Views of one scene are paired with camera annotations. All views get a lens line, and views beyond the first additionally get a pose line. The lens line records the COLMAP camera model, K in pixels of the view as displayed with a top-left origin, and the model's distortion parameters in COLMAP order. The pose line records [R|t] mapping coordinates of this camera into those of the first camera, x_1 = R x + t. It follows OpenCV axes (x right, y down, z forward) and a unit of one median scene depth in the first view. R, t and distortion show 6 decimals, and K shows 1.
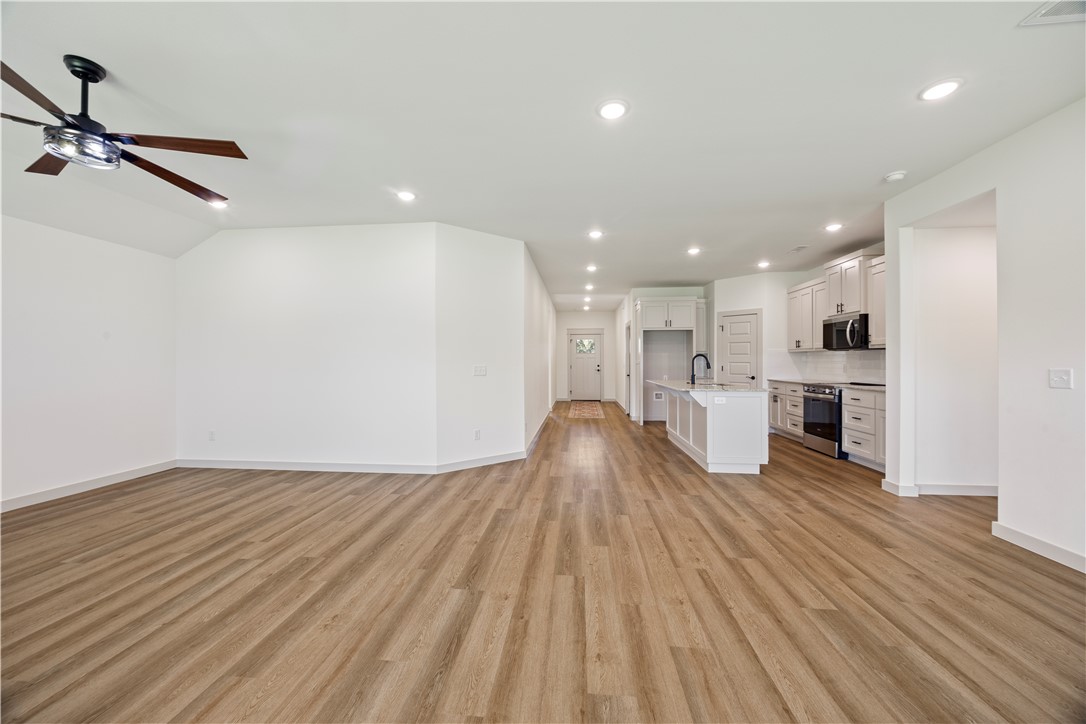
lens RADIAL K [[411.3, 0, 537.6], [0, 411.3, 359.8], [0, 0, 1]] dist [-0.002909, 0.000164]
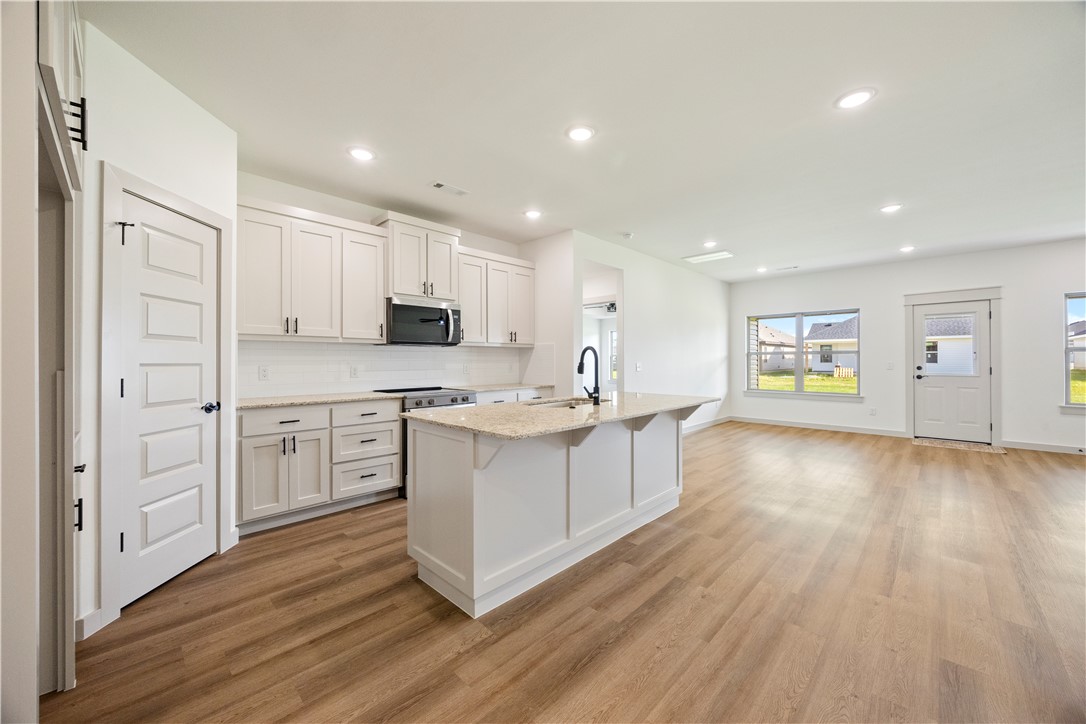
lens RADIAL K [[409.0, 0, 541.3], [0, 409.0, 358.7], [0, 0, 1]] dist [-0.001731, -0.000109]
pose [[-0.778593, 0.004927, 0.627510, 0.181788], [0.001170, 0.999979, -0.006399, 0.009402], [-0.627529, -0.004248, -0.778582, 2.291291]]
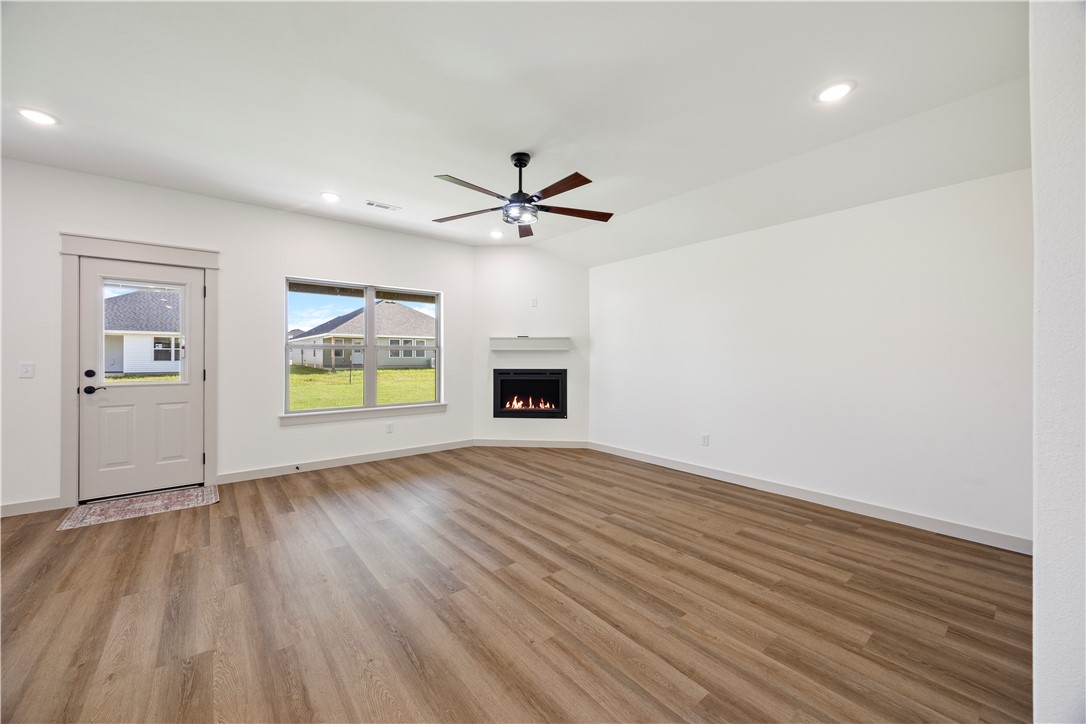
lens RADIAL K [[411.4, 0, 538.2], [0, 411.4, 354.9], [0, 0, 1]] dist [-0.003439, 0.000000]
pose [[-0.711286, -0.003953, -0.702891, -0.063603], [0.001108, 0.999977, -0.006746, 0.004166], [0.702902, -0.005577, -0.711265, 1.277316]]
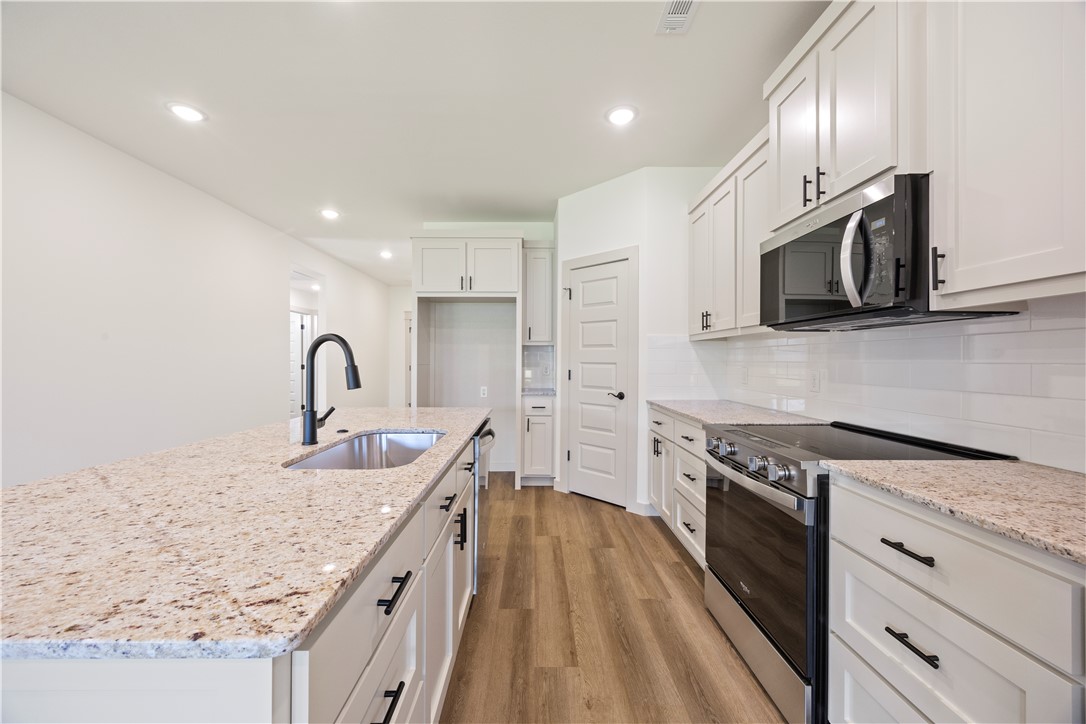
lens RADIAL K [[411.3, 0, 537.6], [0, 411.3, 359.8], [0, 0, 1]] dist [-0.002909, 0.000164]
pose [[0.994187, 0.003063, 0.107623, 0.794324], [-0.003305, 0.999992, 0.002070, 0.003589], [-0.107616, -0.002414, 0.994190, 1.138839]]
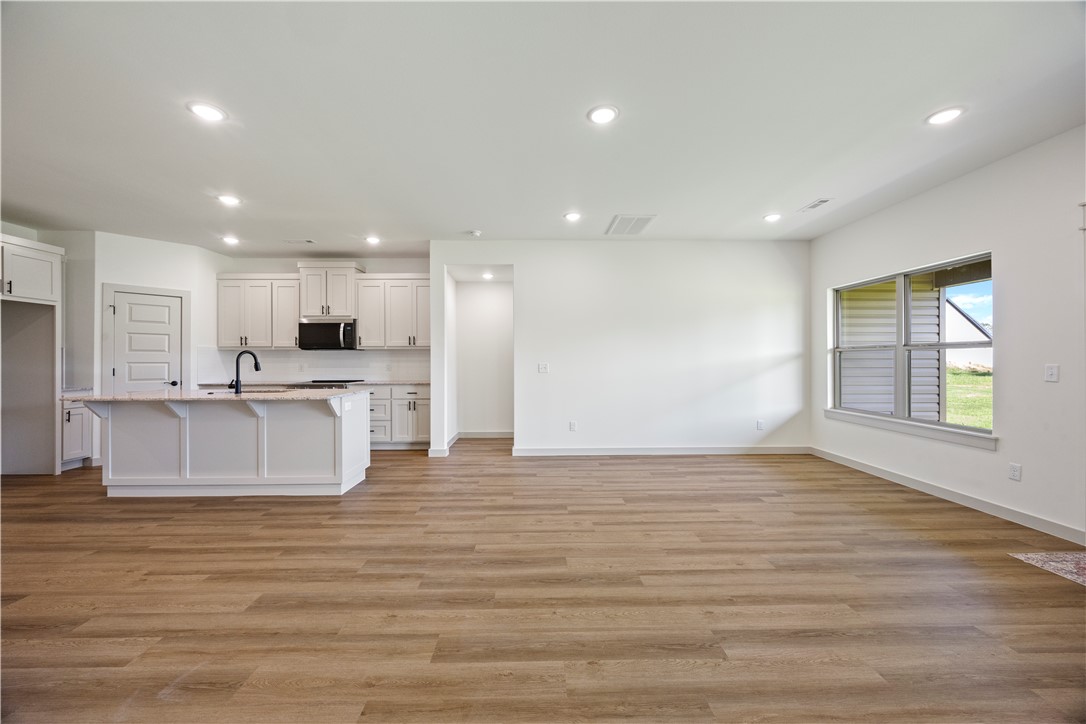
lens RADIAL K [[411.3, 0, 537.6], [0, 411.3, 359.8], [0, 0, 1]] dist [-0.002909, 0.000164]
pose [[-0.117677, 0.000840, 0.993052, -0.589946], [0.000242, 1.000000, -0.000817, 0.004379], [-0.993052, 0.000144, -0.117677, 0.924600]]
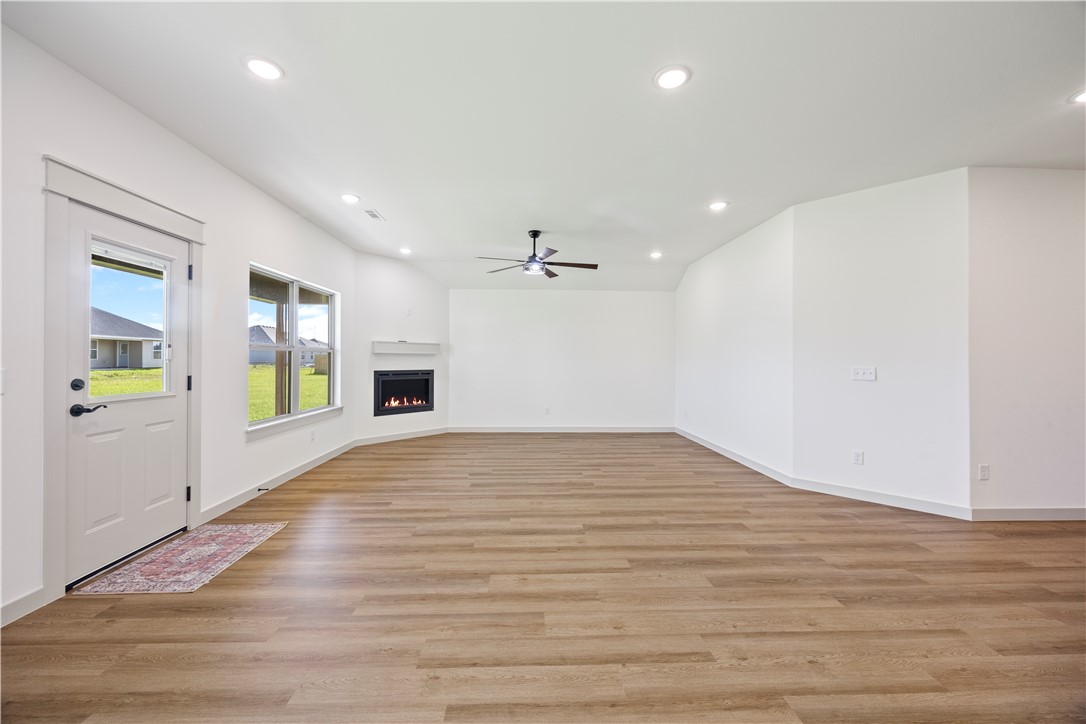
lens RADIAL K [[414.3, 0, 537.4], [0, 414.3, 358.8], [0, 0, 1]] dist [-0.002665, -0.000016]
pose [[0.134186, -0.002016, -0.990954, 0.743468], [-0.001936, 0.999995, -0.002297, 0.001510], [0.990954, 0.002227, 0.134182, 0.425394]]
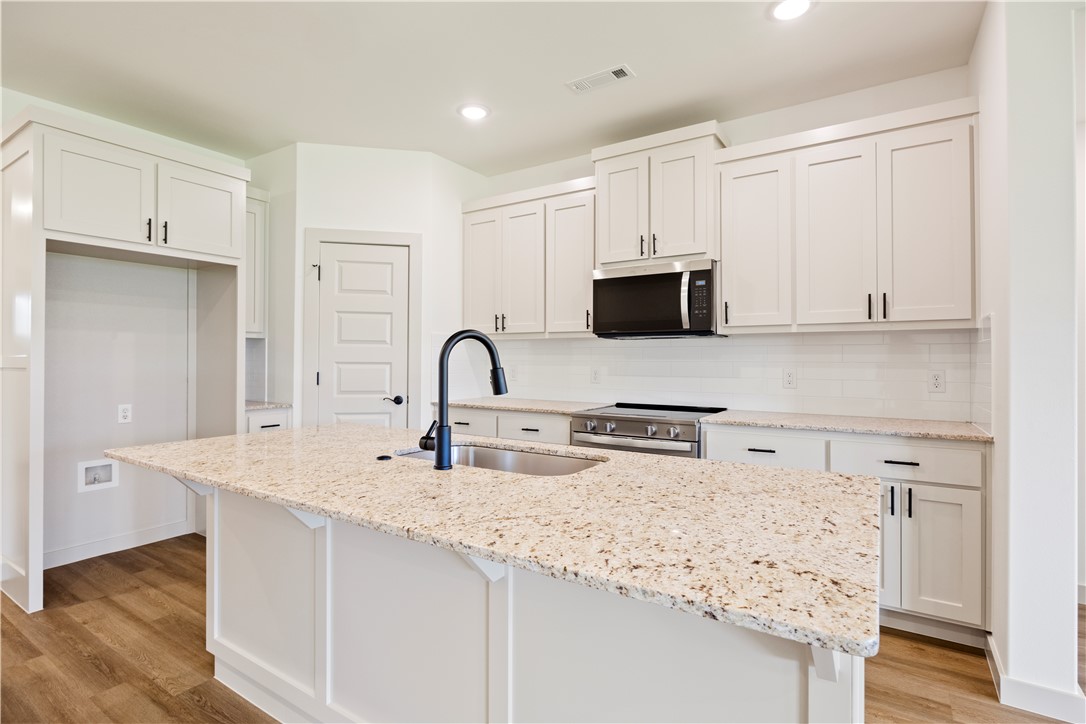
lens RADIAL K [[530.7, 0, 535.3], [0, 530.7, 355.8], [0, 0, 1]] dist [-0.002882, -0.000148]
pose [[0.466072, 0.006521, 0.884723, 0.244940], [-0.005441, 0.999975, -0.004505, 0.001905], [-0.884730, -0.002714, 0.466096, 1.320912]]
